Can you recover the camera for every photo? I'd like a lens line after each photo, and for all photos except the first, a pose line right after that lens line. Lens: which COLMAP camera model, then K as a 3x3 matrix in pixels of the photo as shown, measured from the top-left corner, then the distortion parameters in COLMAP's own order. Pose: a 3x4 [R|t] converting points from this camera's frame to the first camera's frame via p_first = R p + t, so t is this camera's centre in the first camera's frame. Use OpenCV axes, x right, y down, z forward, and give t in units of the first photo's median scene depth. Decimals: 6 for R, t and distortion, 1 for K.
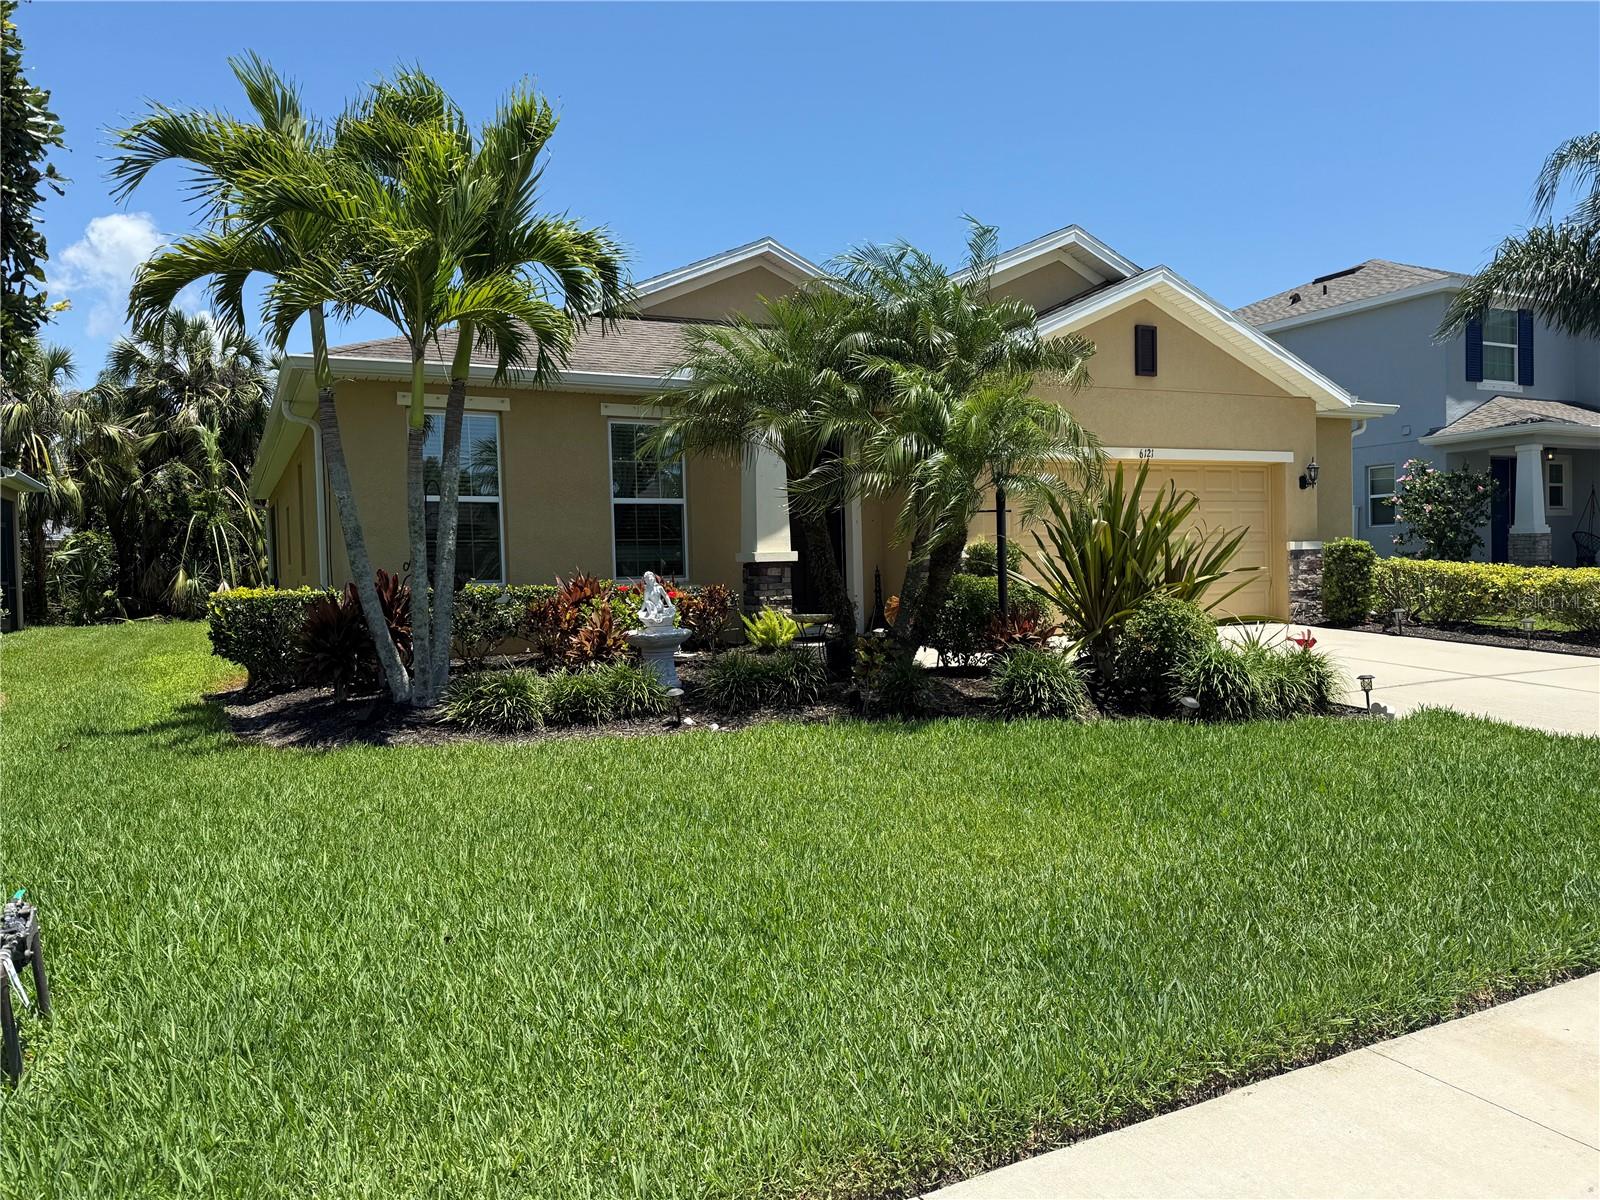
lens RADIAL K [[1102.7, 0, 800.2], [0, 1102.7, 595.3], [0, 0, 1]] dist [0.003044, -0.000040]
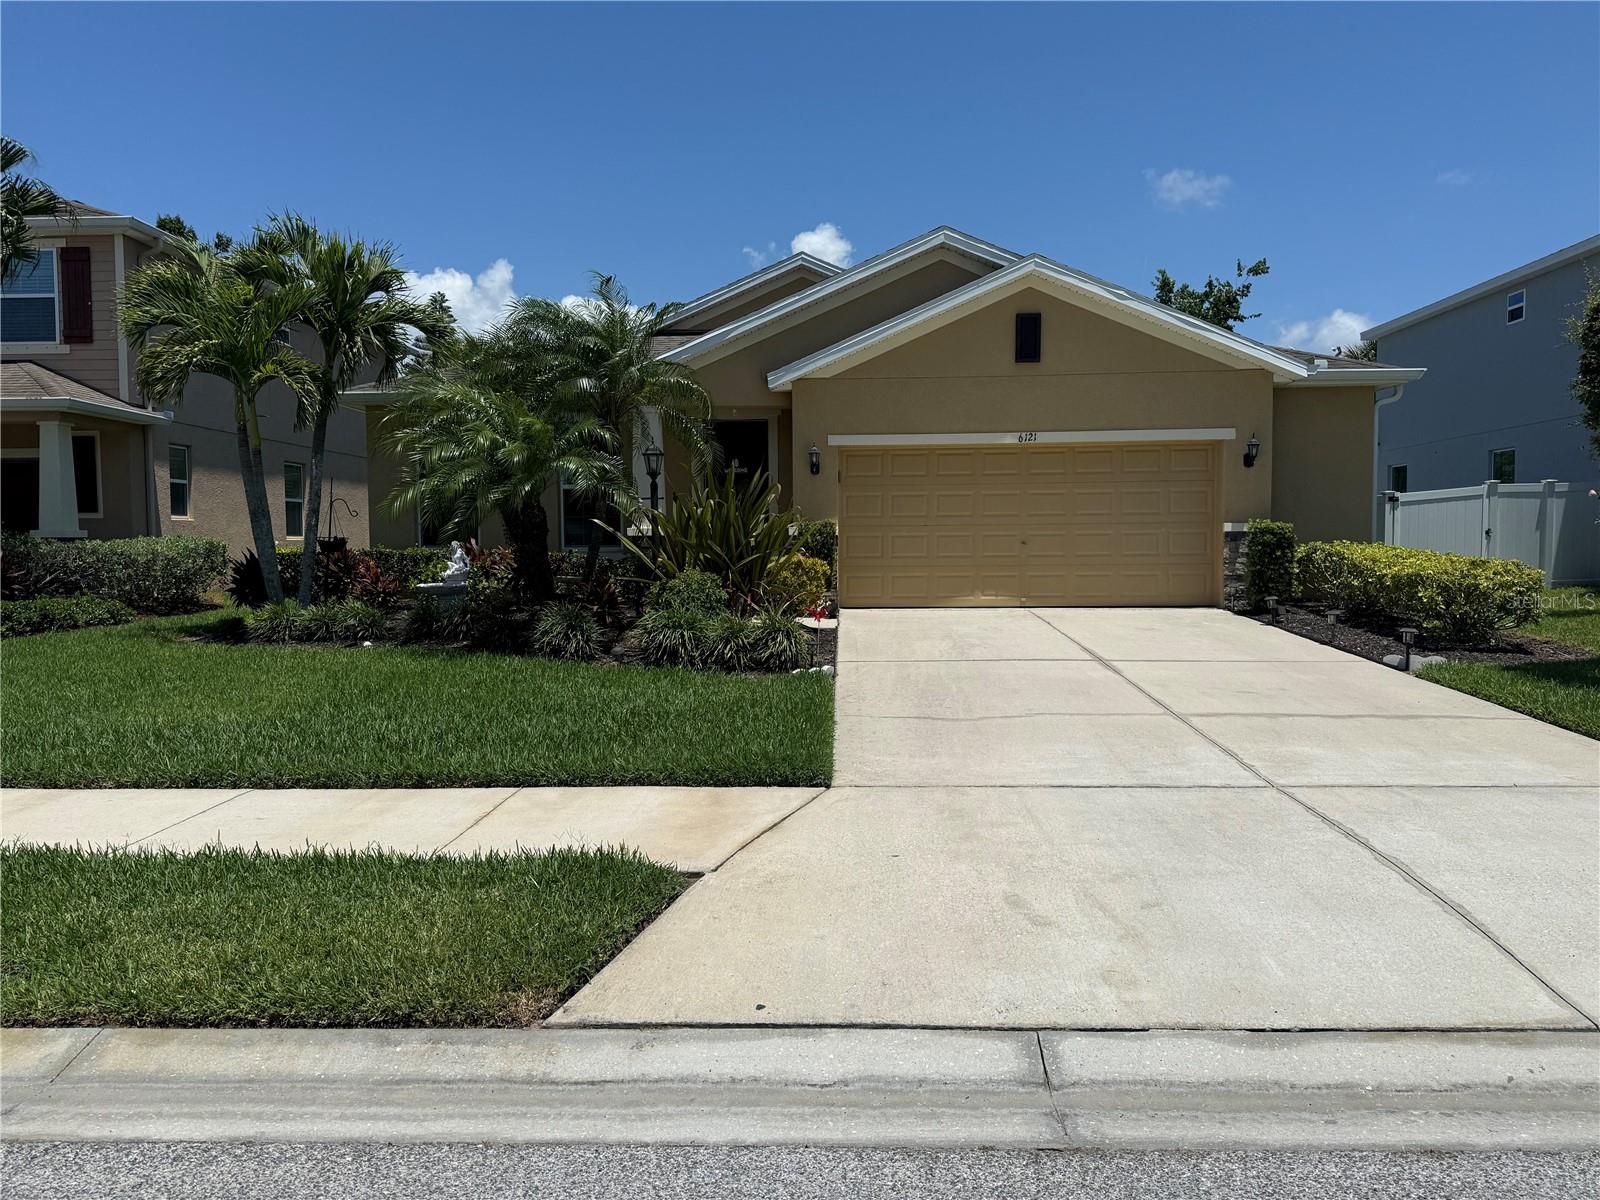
lens RADIAL K [[1102.7, 0, 795.9], [0, 1102.7, 605.0], [0, 0, 1]] dist [0.003044, -0.000040]
pose [[0.881608, 0.041949, -0.470114, 0.613363], [-0.025630, 0.998828, 0.041063, -0.007819], [0.471285, -0.024152, 0.881650, -0.021234]]
